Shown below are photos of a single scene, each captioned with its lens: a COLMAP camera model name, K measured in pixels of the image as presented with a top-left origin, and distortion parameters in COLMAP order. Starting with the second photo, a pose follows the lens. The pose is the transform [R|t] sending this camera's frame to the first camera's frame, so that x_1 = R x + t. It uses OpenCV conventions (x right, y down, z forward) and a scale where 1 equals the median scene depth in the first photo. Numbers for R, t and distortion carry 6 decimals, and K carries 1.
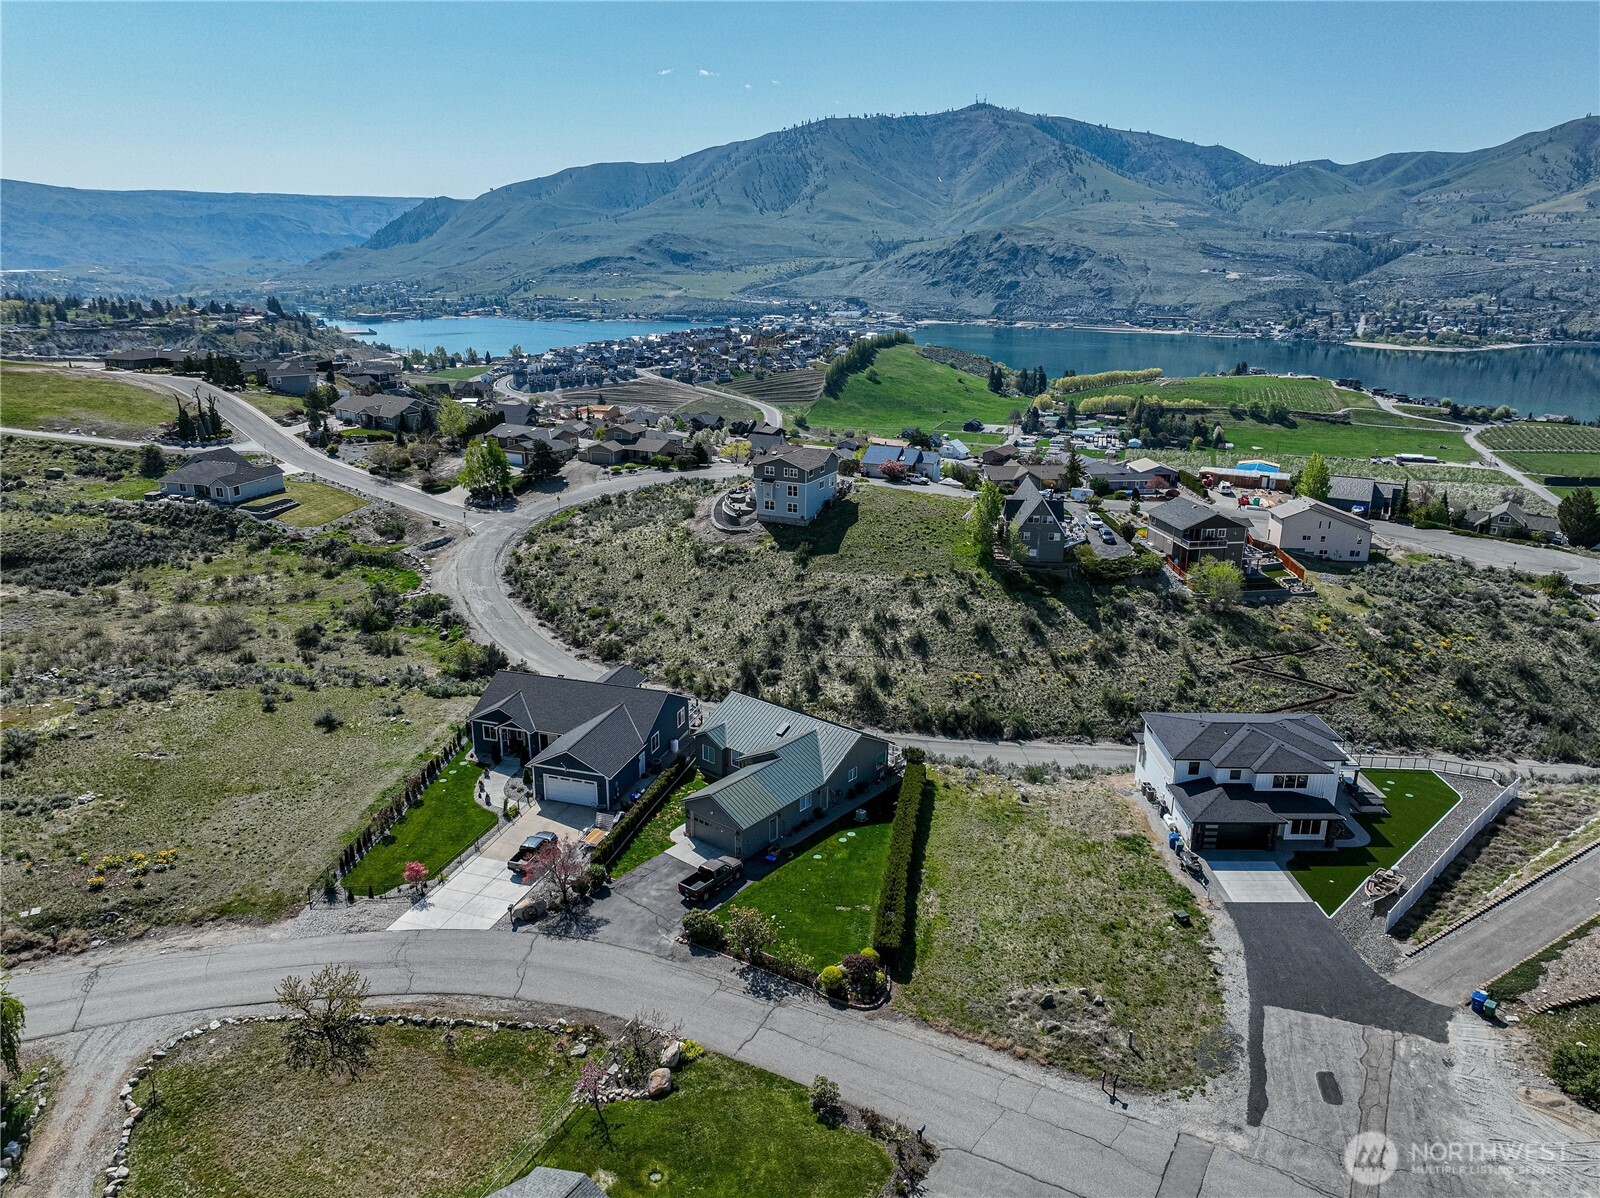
lens RADIAL K [[1123.7, 0, 805.9], [0, 1123.7, 597.0], [0, 0, 1]] dist [0.000587, 0.012863]
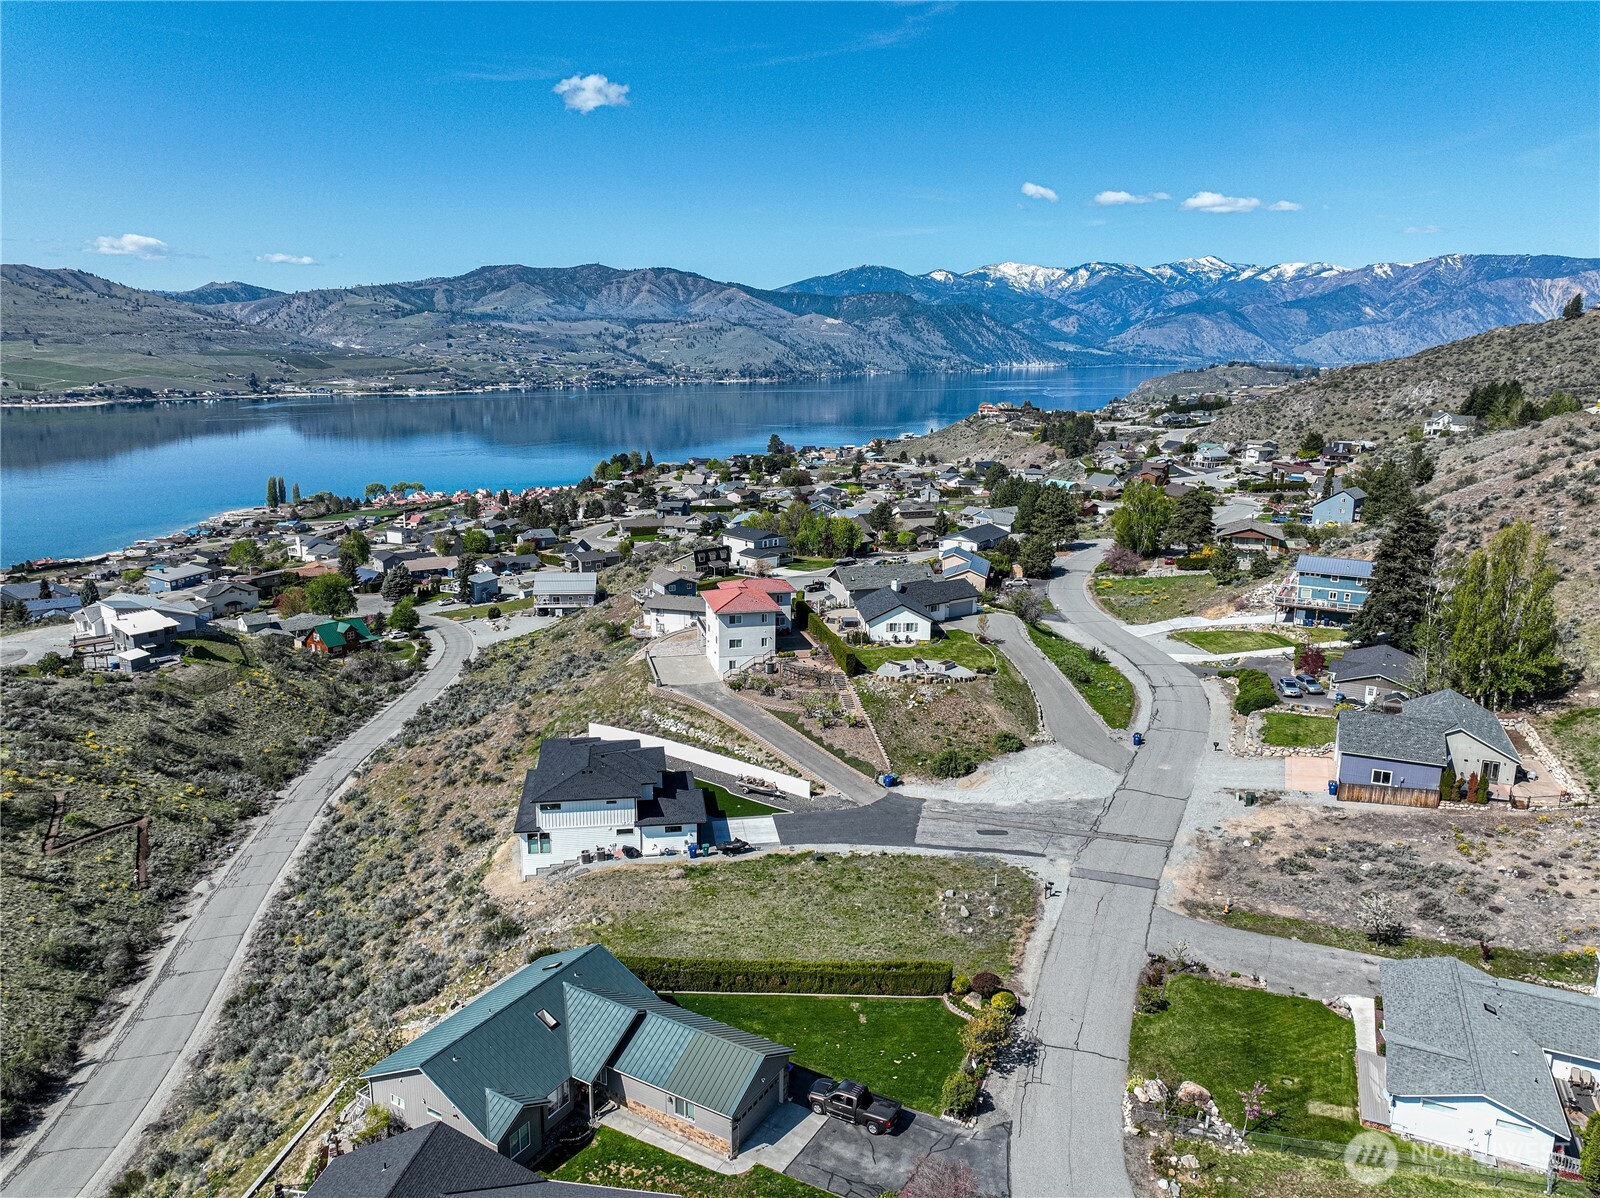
lens RADIAL K [[1129.4, 0, 800.0], [0, 1129.4, 599.0], [0, 0, 1]] dist [0.001745, 0.006270]
pose [[-0.150307, -0.229644, 0.961598, -0.367088], [0.286584, 0.920766, 0.264689, -0.144416], [-0.946191, 0.315363, -0.072585, 0.472753]]
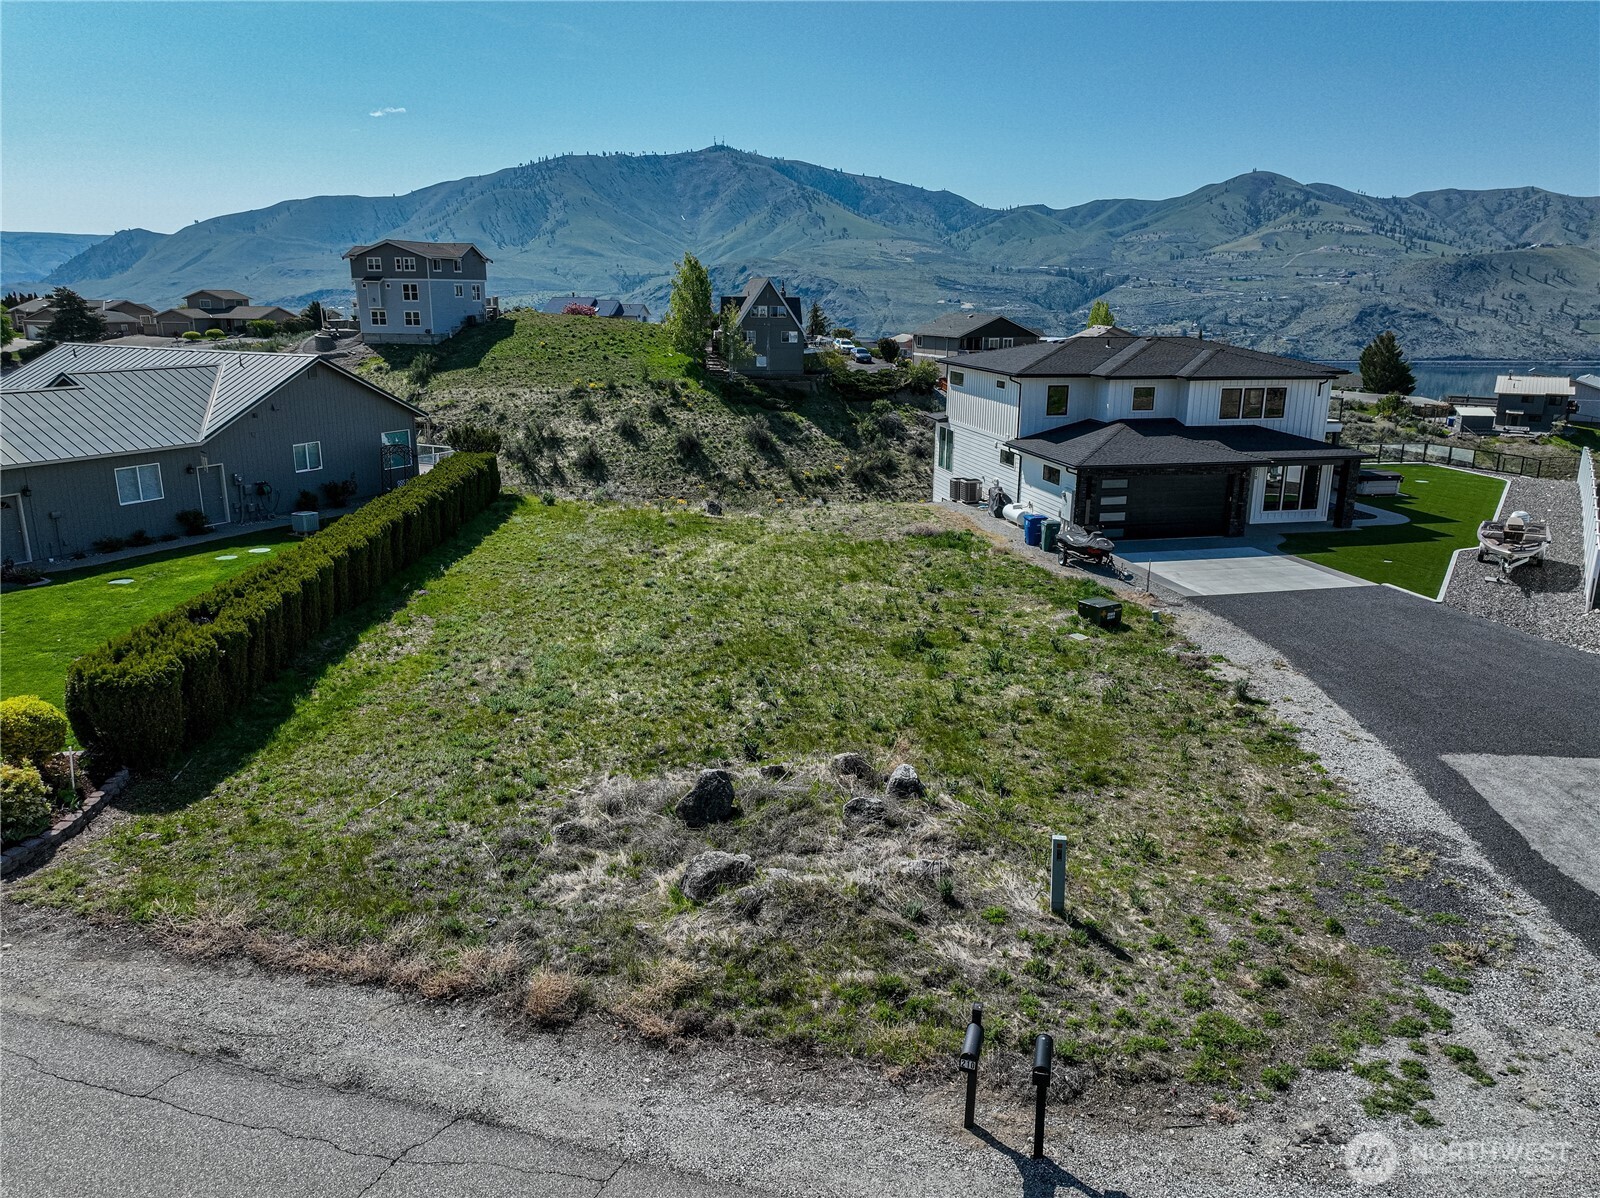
lens RADIAL K [[1123.7, 0, 805.9], [0, 1123.7, 597.0], [0, 0, 1]] dist [0.000587, 0.012863]
pose [[0.977425, -0.055253, 0.203929, 0.076460], [0.063140, 0.997480, -0.032368, 0.132397], [-0.201627, 0.044513, 0.978450, 0.305576]]
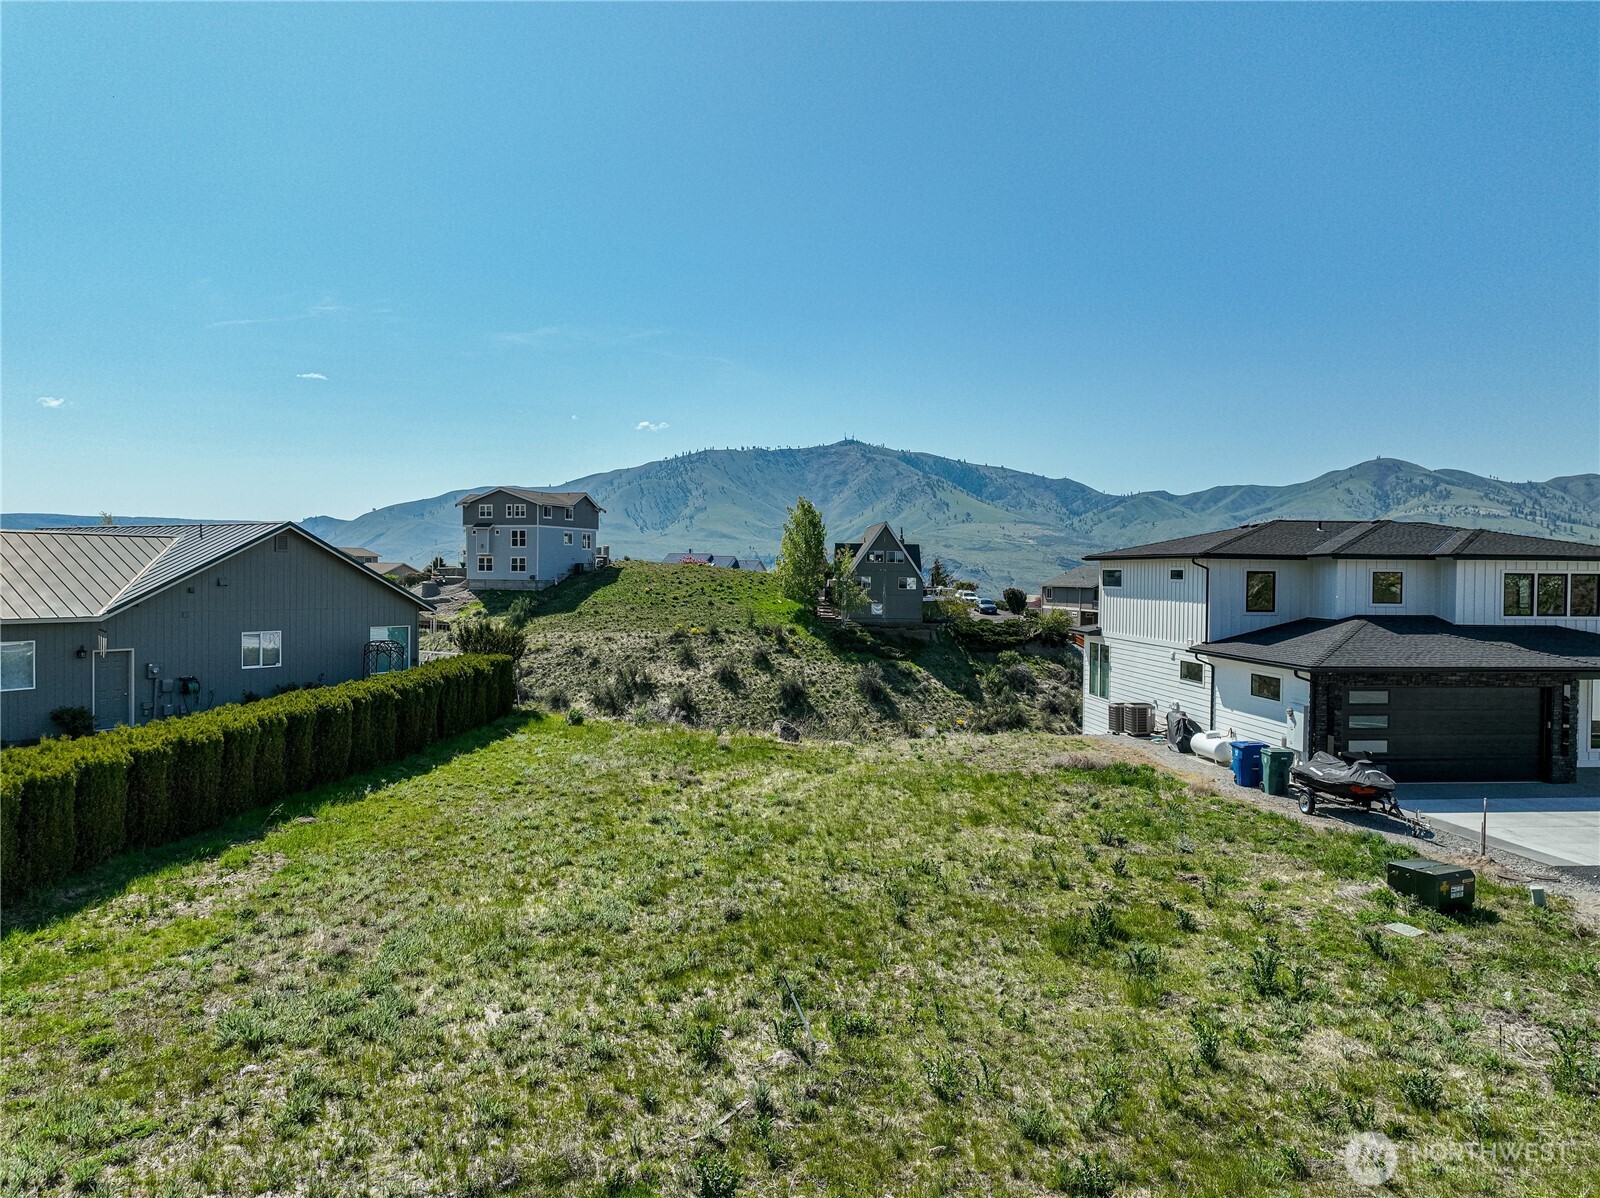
lens RADIAL K [[1123.7, 0, 805.9], [0, 1123.7, 597.0], [0, 0, 1]] dist [0.000587, 0.012863]
pose [[0.994739, 0.000999, 0.102436, 0.093123], [0.027571, 0.960445, -0.277103, 0.133495], [-0.098661, 0.278469, 0.955364, 0.372342]]
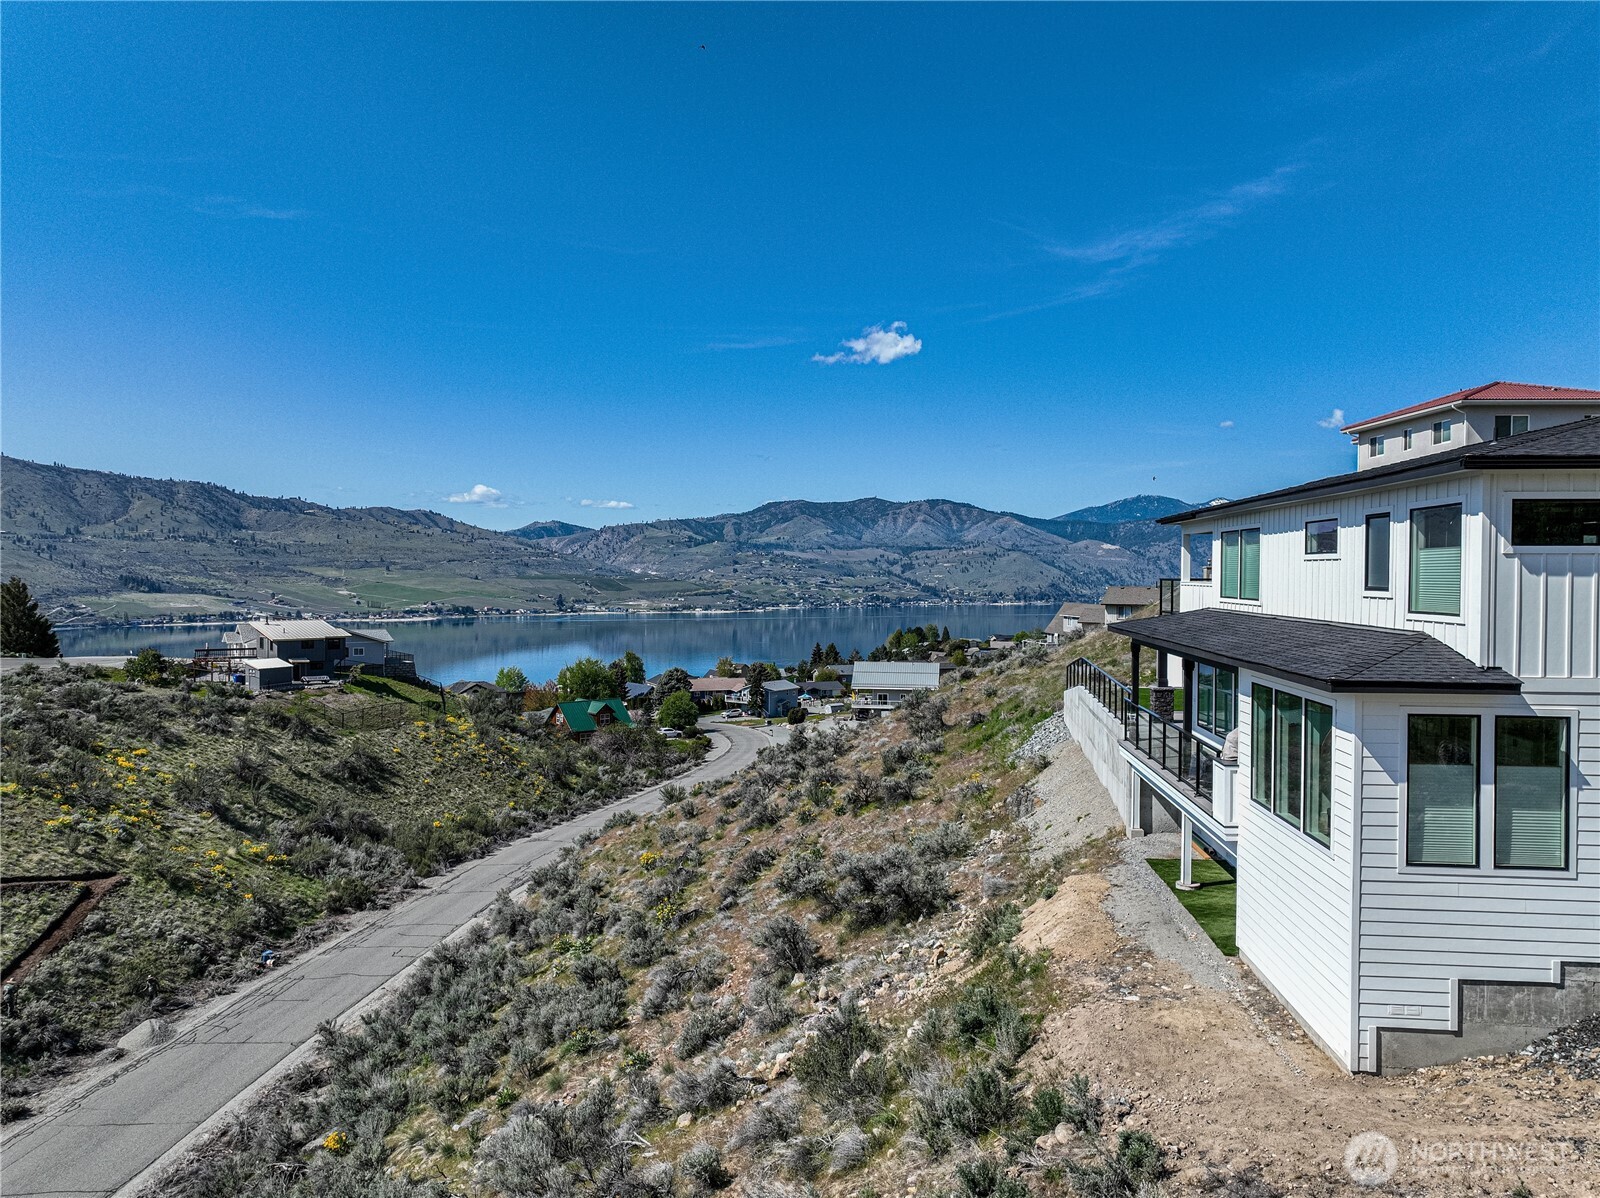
lens RADIAL K [[1123.7, 0, 805.9], [0, 1123.7, 597.0], [0, 0, 1]] dist [0.000587, 0.012863]
pose [[0.079049, -0.028655, 0.996459, 0.094287], [0.295085, 0.955462, 0.004067, 0.056235], [-0.952195, 0.293719, 0.083984, 0.632202]]
